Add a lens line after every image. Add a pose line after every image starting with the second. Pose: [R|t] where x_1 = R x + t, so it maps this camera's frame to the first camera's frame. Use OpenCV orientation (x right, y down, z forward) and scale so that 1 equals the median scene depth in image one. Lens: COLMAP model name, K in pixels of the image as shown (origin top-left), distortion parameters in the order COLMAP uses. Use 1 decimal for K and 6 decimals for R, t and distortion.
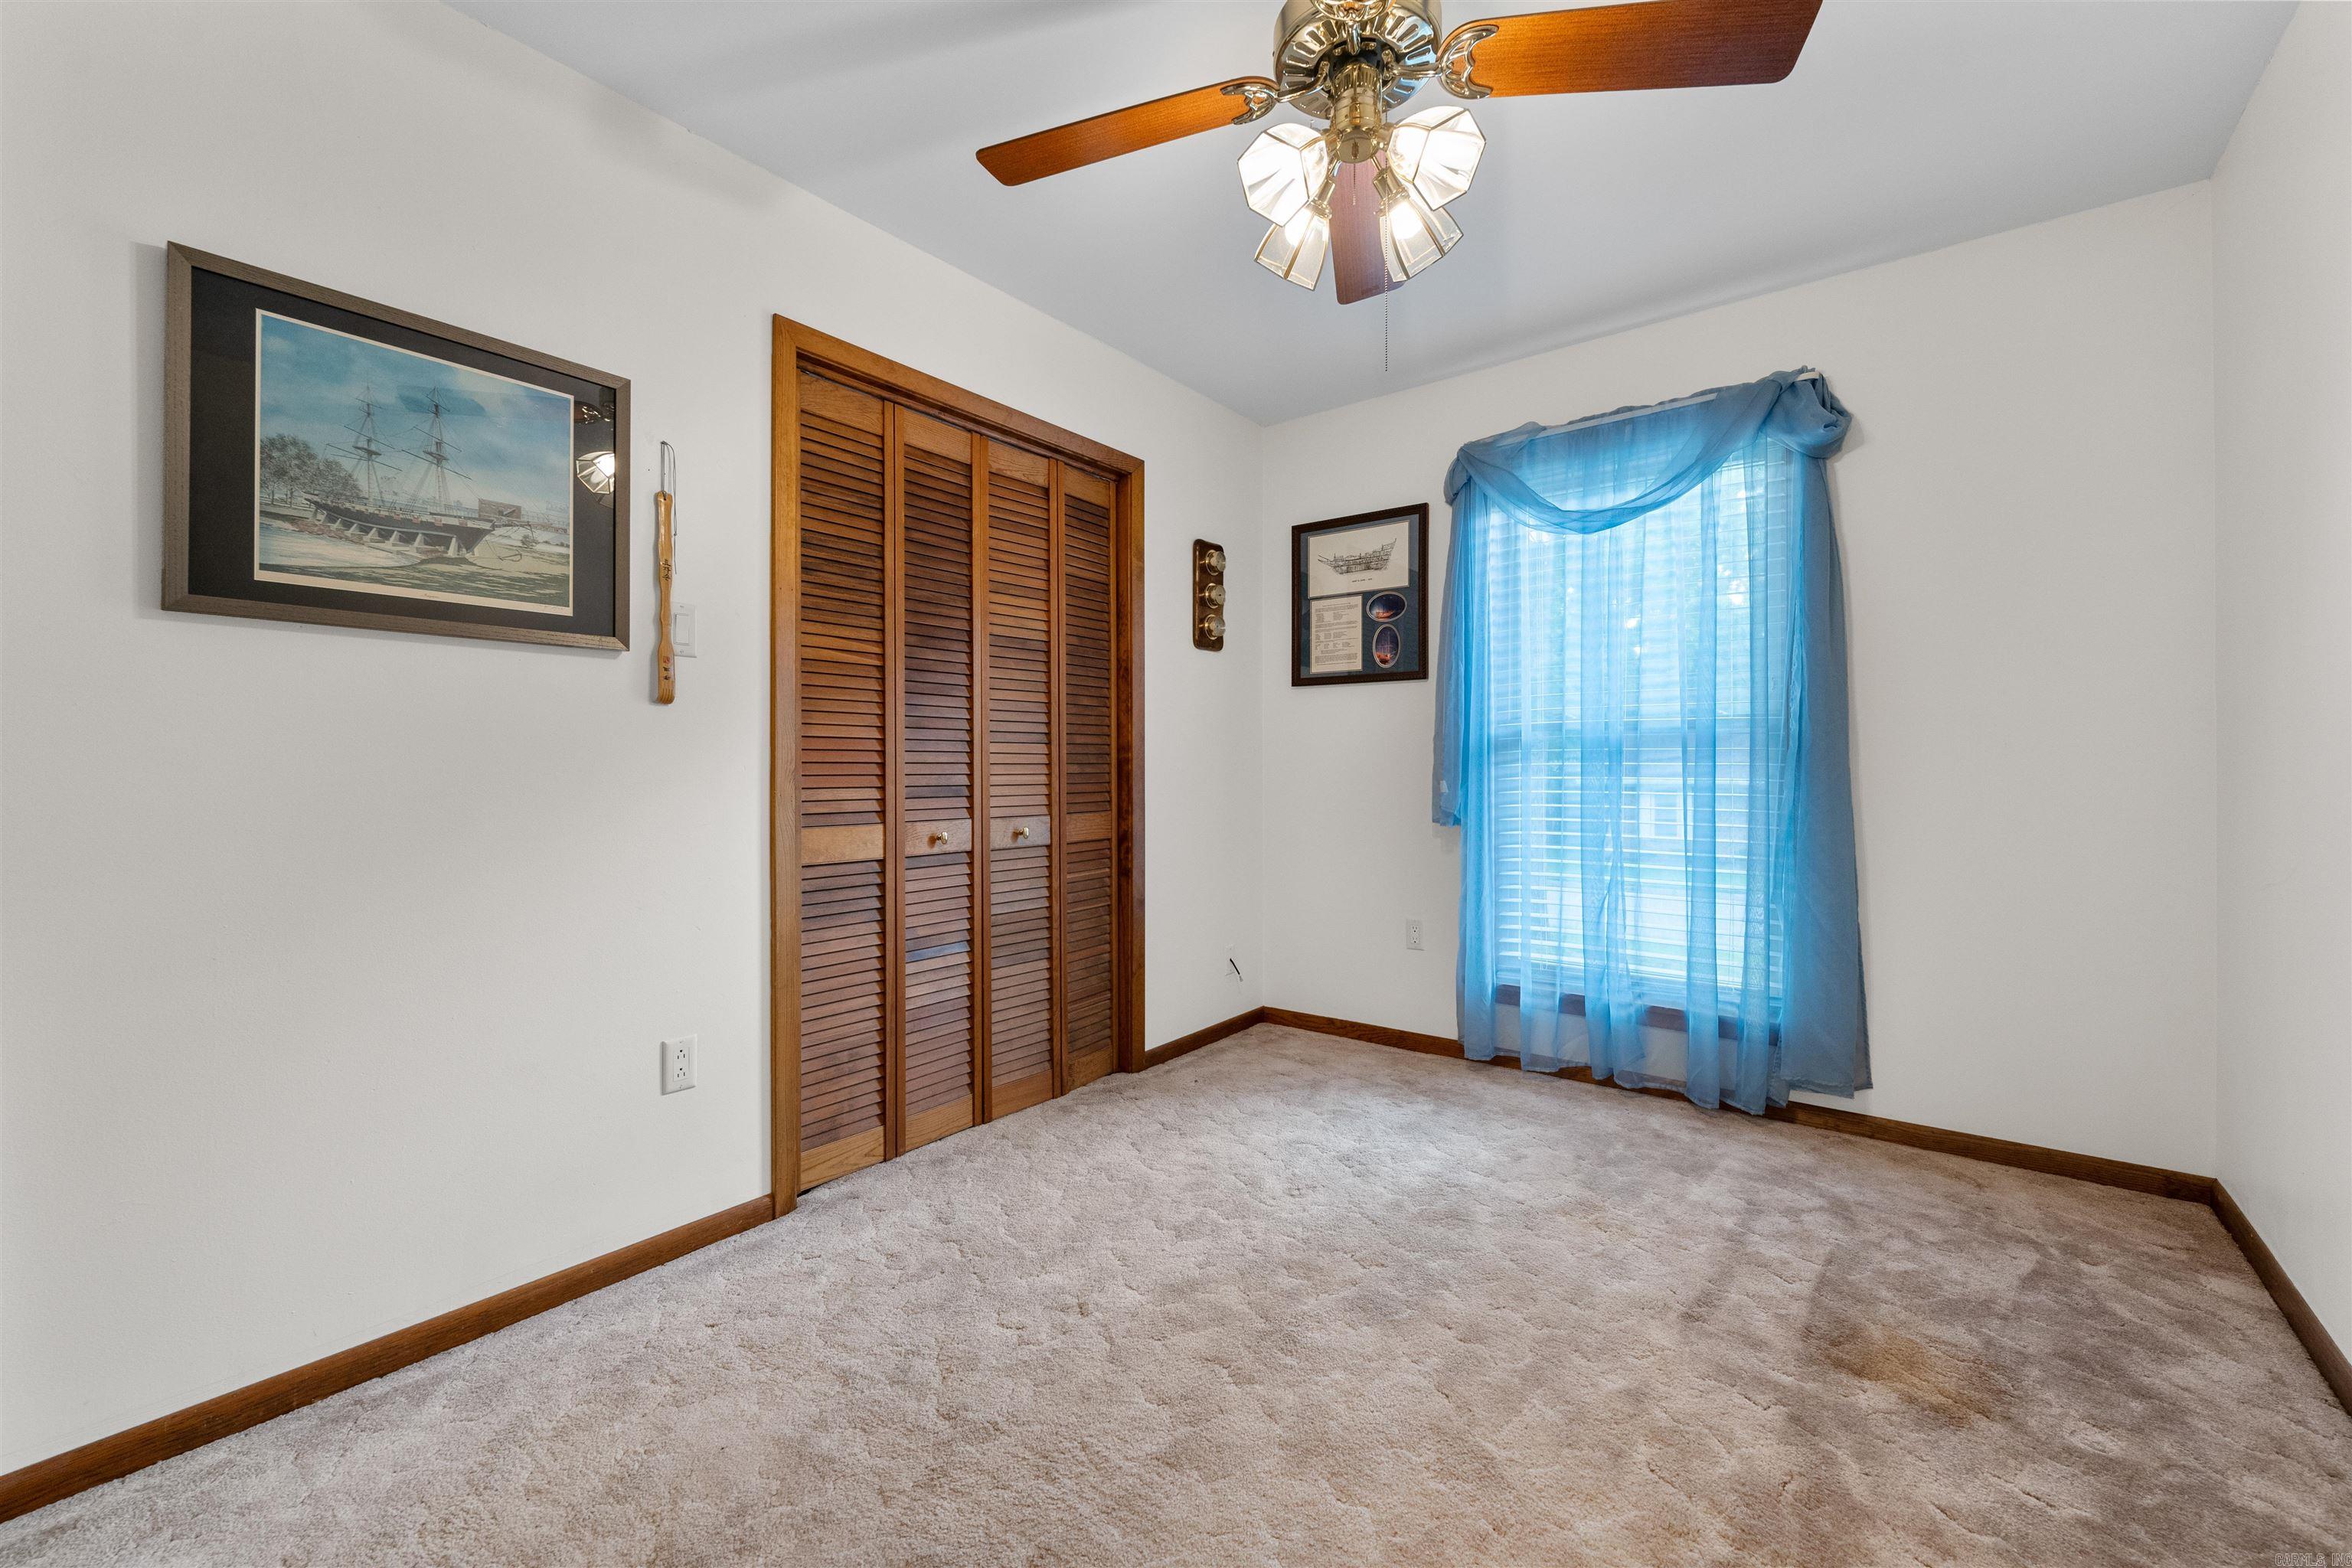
lens RADIAL K [[962.6, 0, 1168.2], [0, 962.6, 759.1], [0, 0, 1]] dist [0.001225, -0.000007]
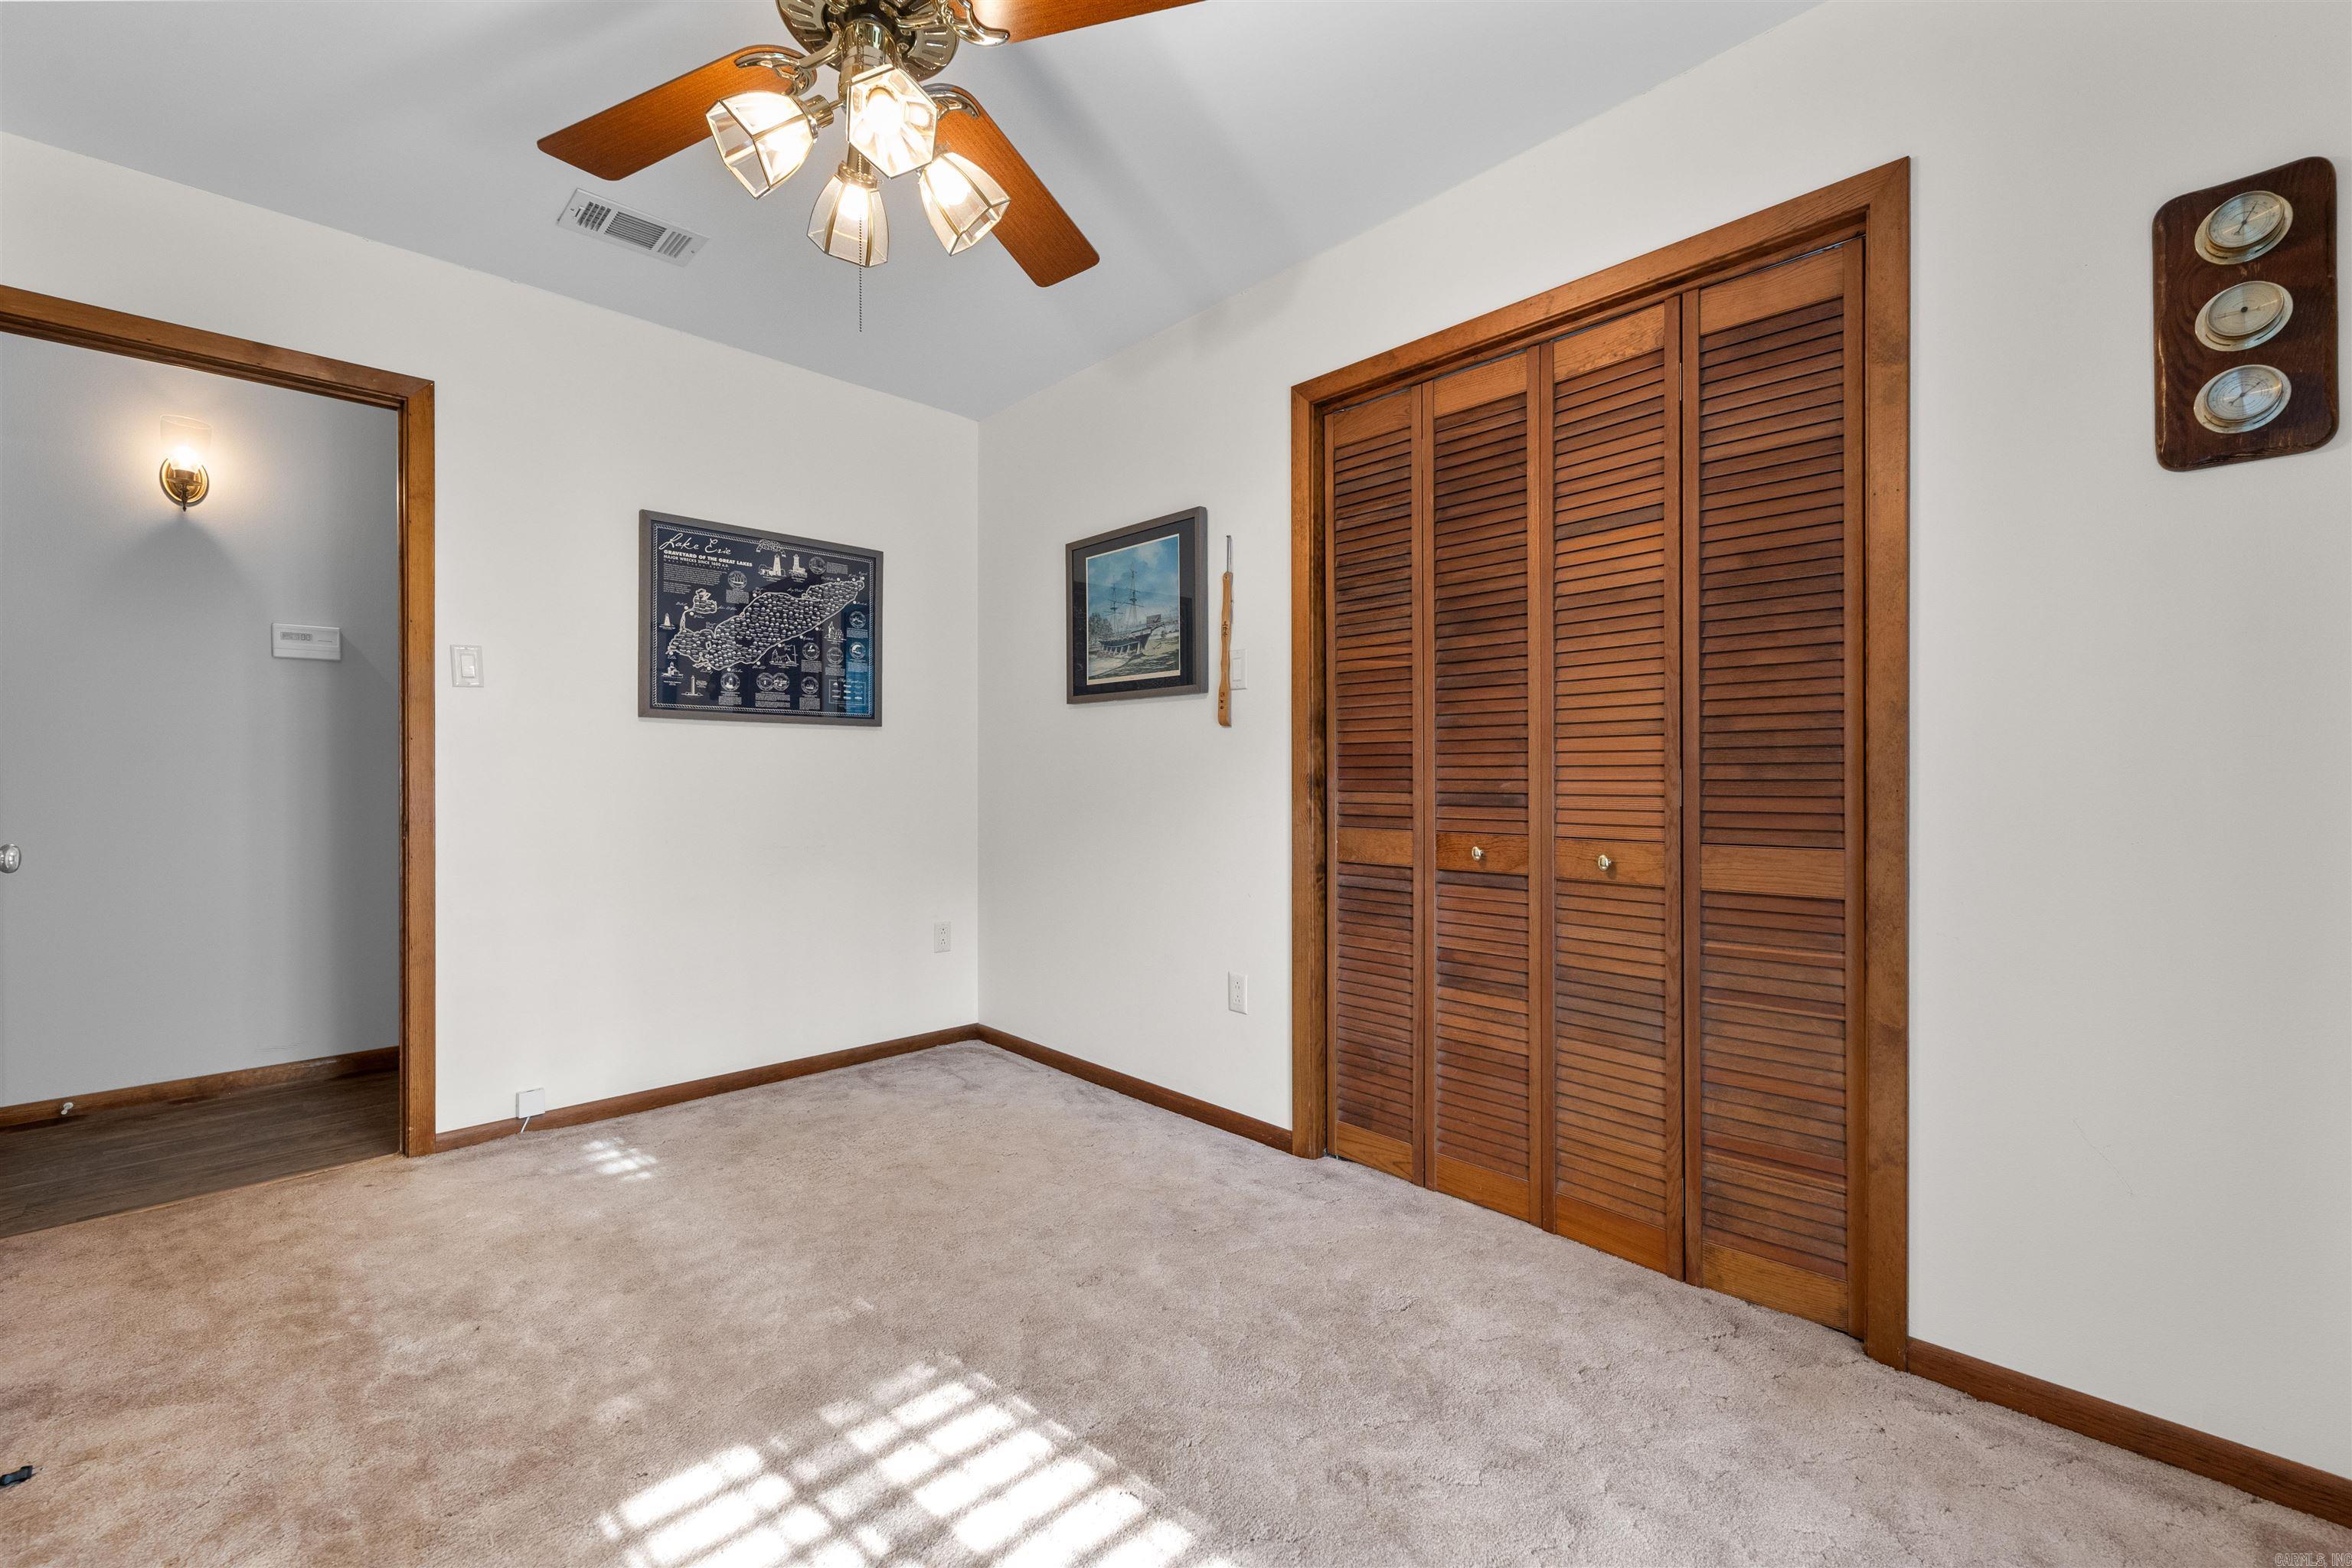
lens RADIAL K [[962.7, 0, 1176.3], [0, 962.7, 774.1], [0, 0, 1]] dist [0.002010, -0.000085]
pose [[-0.142825, 0.001362, -0.989747, 0.677165], [0.011124, 0.999938, -0.000229, 0.008322], [0.989685, -0.011043, -0.142832, 0.895057]]
